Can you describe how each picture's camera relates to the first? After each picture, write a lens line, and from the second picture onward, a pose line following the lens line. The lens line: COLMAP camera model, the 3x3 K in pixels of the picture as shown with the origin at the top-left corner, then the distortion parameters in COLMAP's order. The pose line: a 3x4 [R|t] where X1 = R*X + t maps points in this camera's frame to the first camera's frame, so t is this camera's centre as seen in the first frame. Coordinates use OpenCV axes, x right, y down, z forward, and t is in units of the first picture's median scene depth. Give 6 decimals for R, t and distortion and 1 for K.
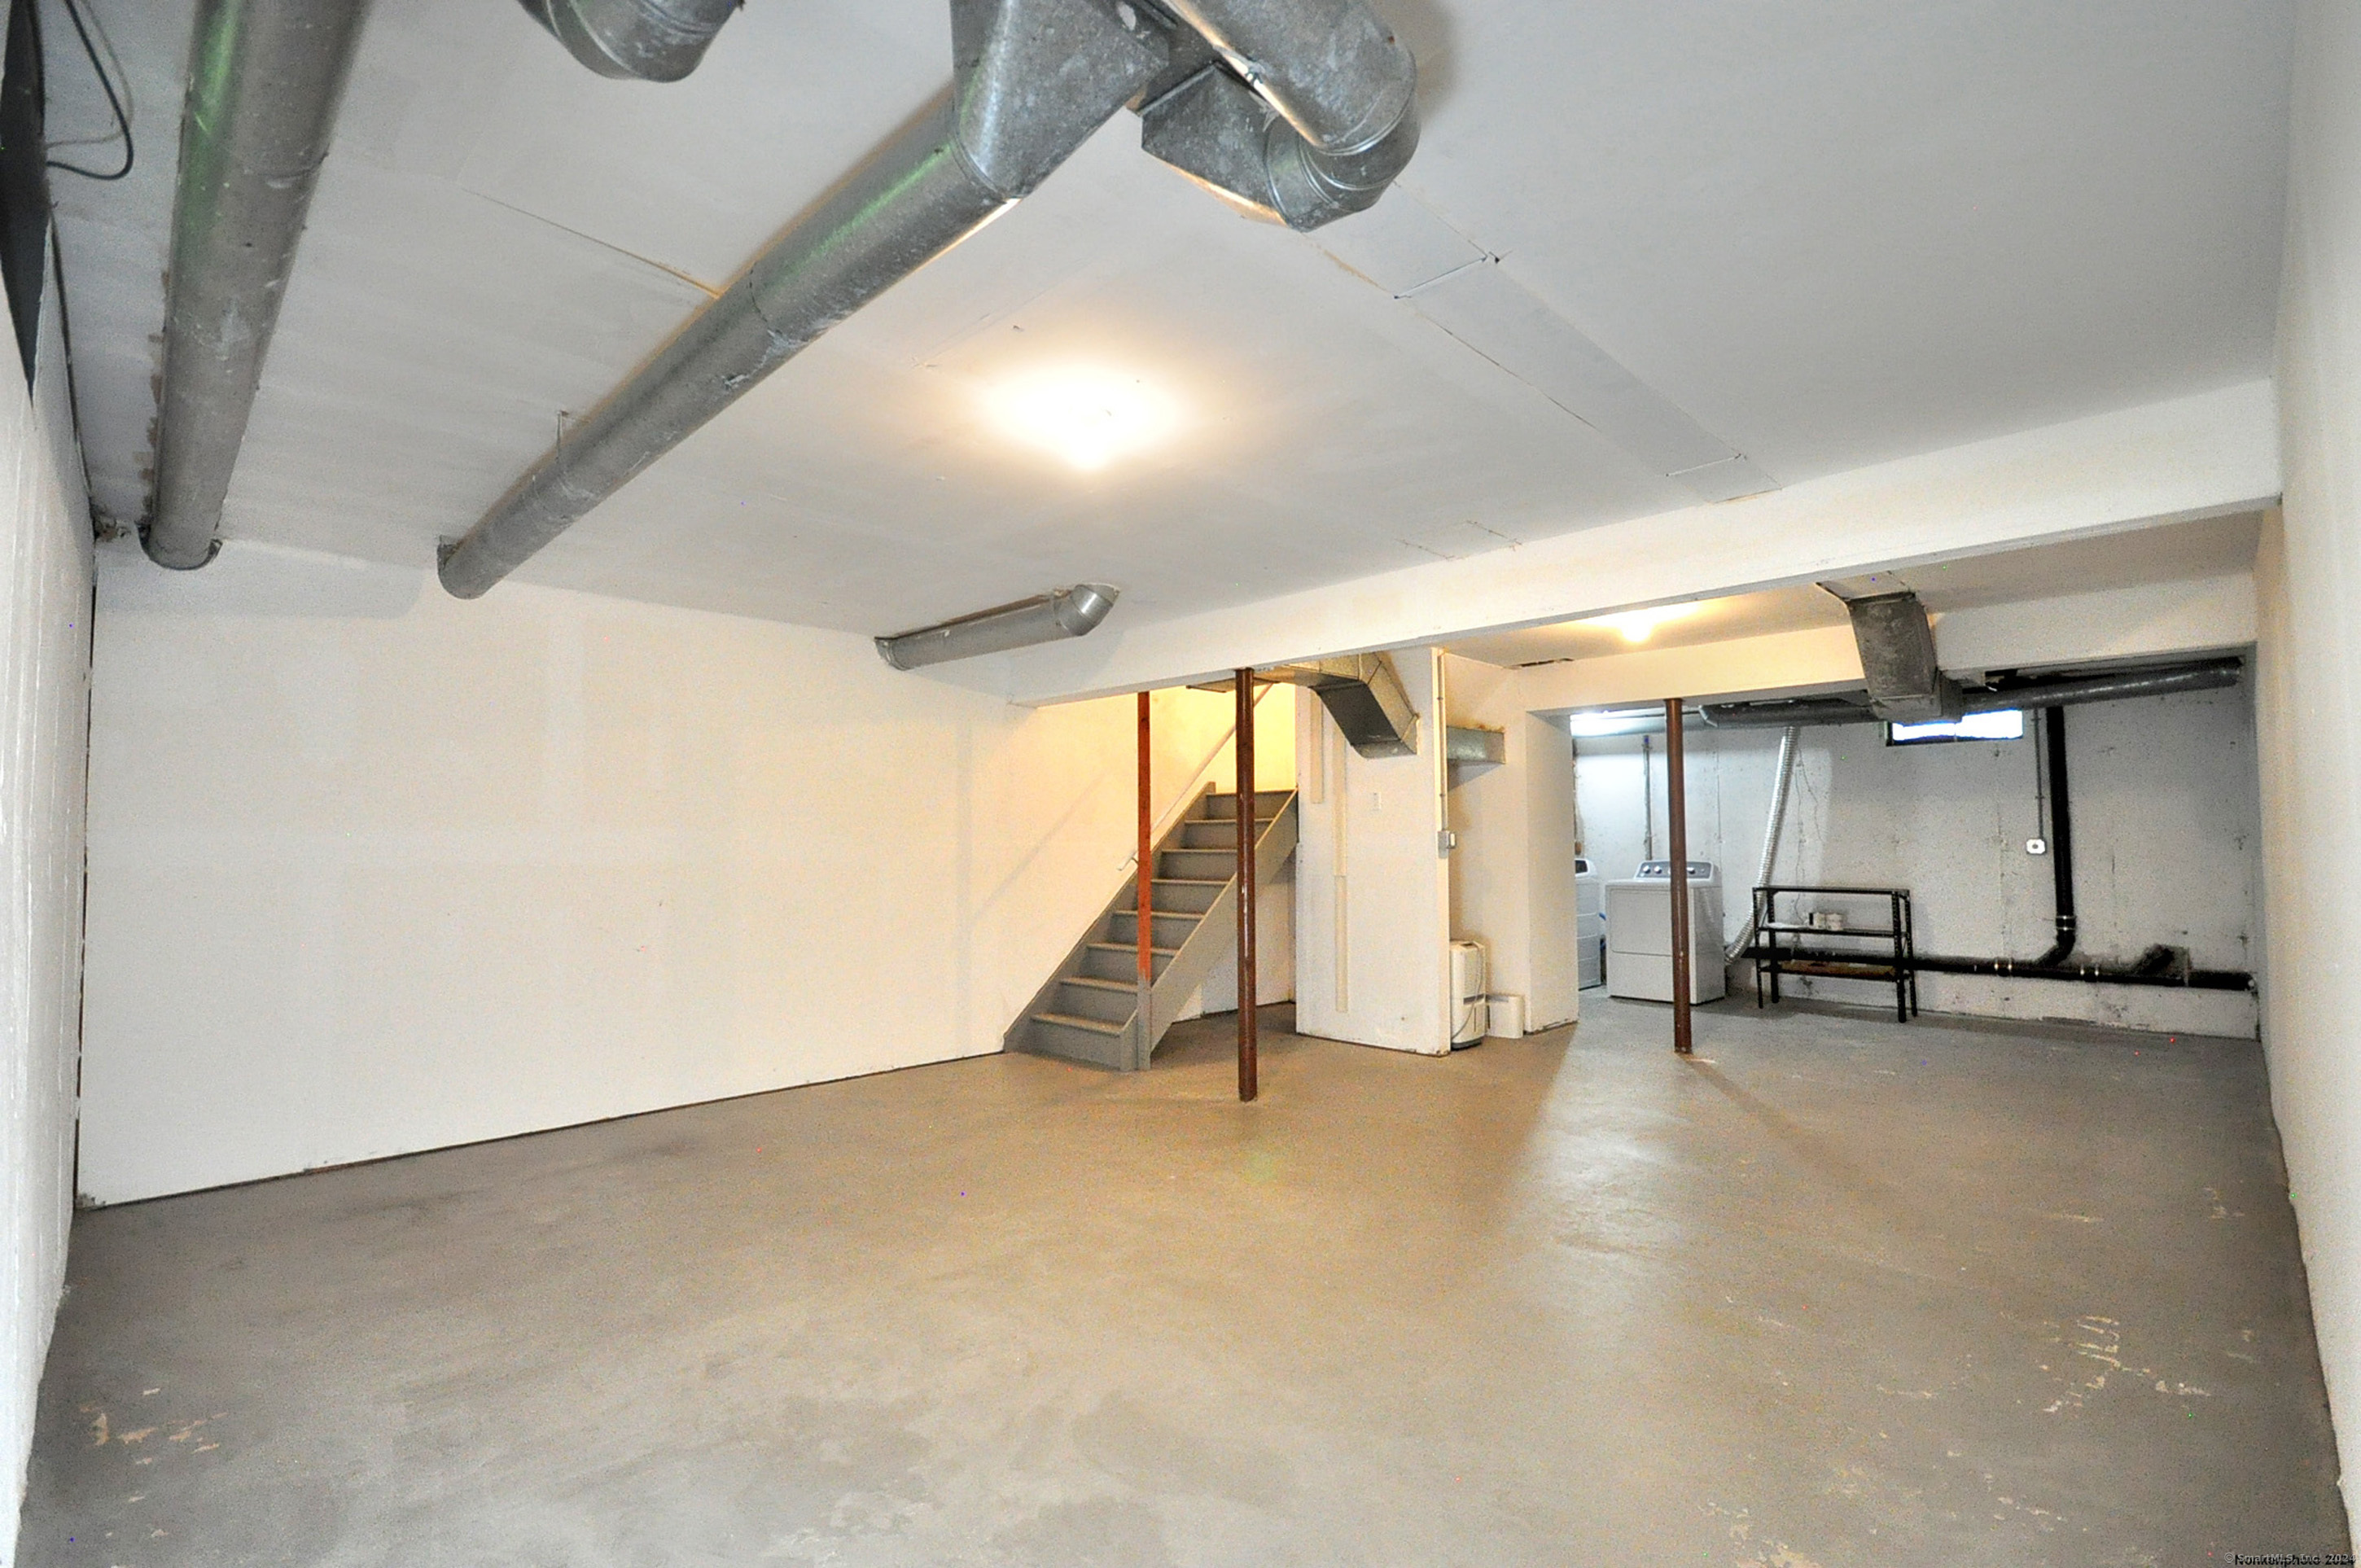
lens RADIAL K [[1071.3, 0, 1182.0], [0, 1071.3, 791.1], [0, 0, 1]] dist [-0.001018, -0.000179]
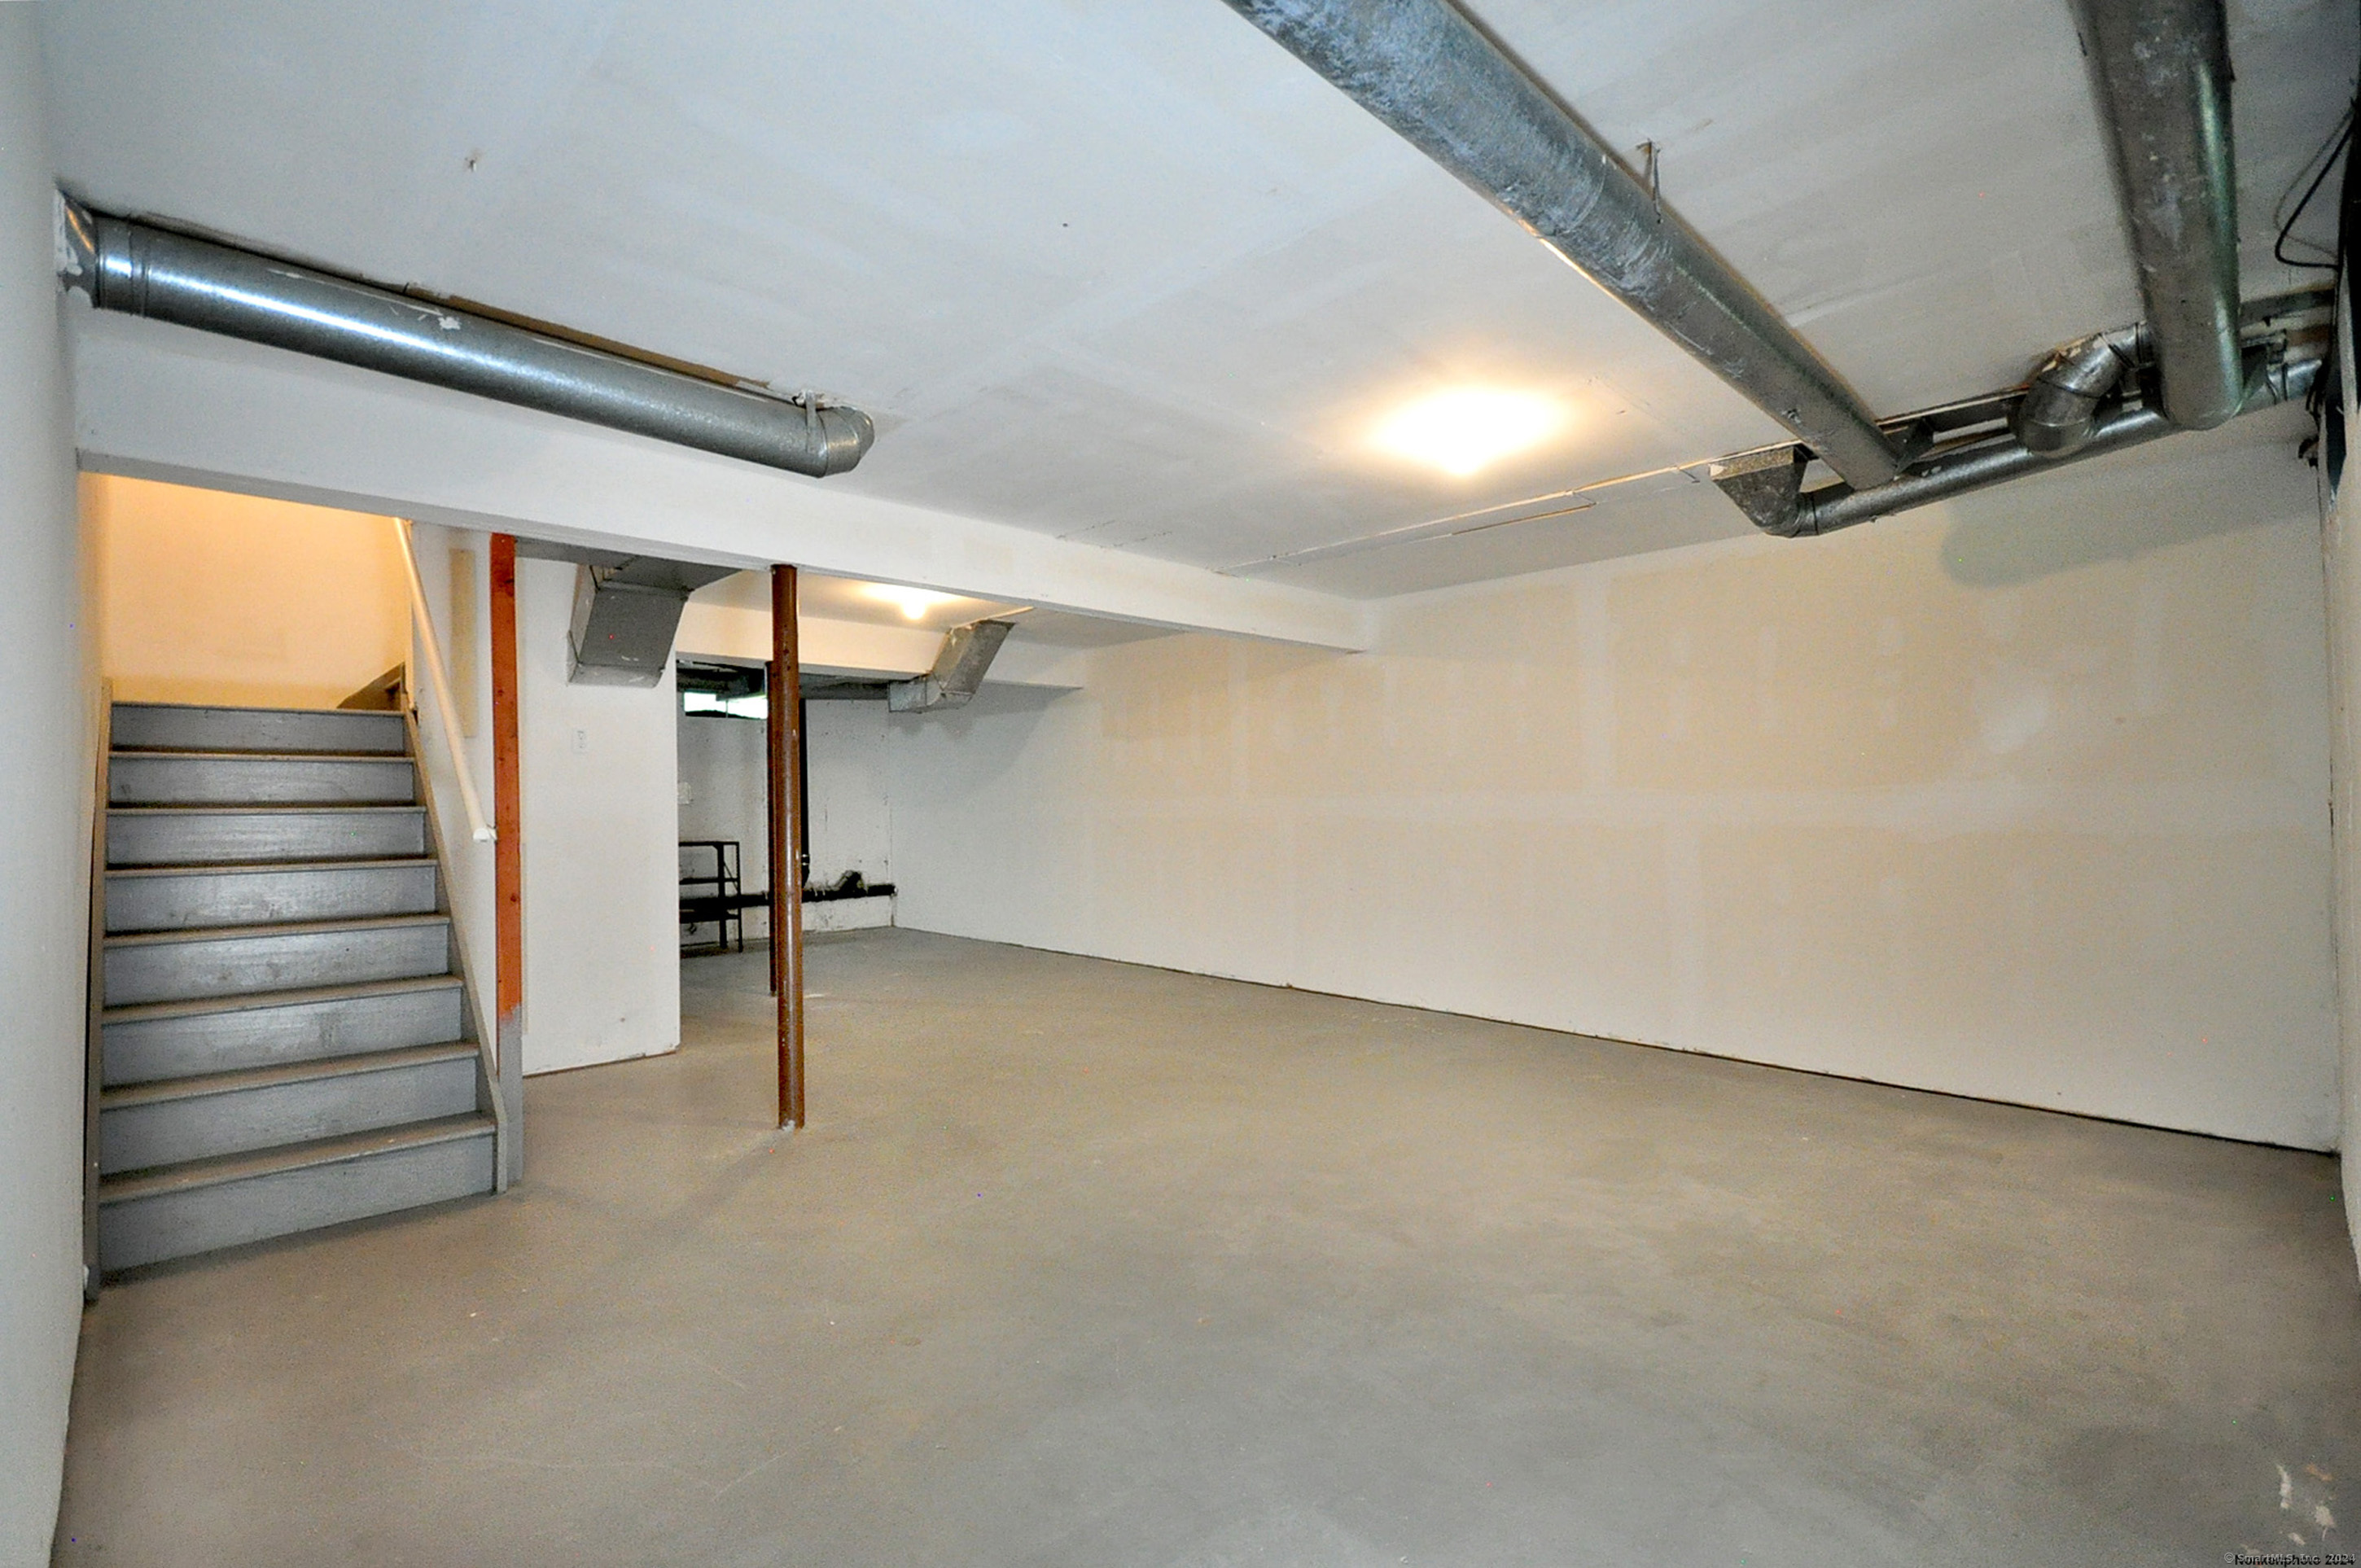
lens RADIAL K [[1035.2, 0, 1195.6], [0, 1035.2, 795.8], [0, 0, 1]] dist [0.000375, -0.000130]
pose [[0.004407, 0.009128, 0.999949, -0.557825], [-0.046195, 0.998893, -0.008915, 0.034975], [-0.998923, -0.046153, 0.004824, 0.581142]]
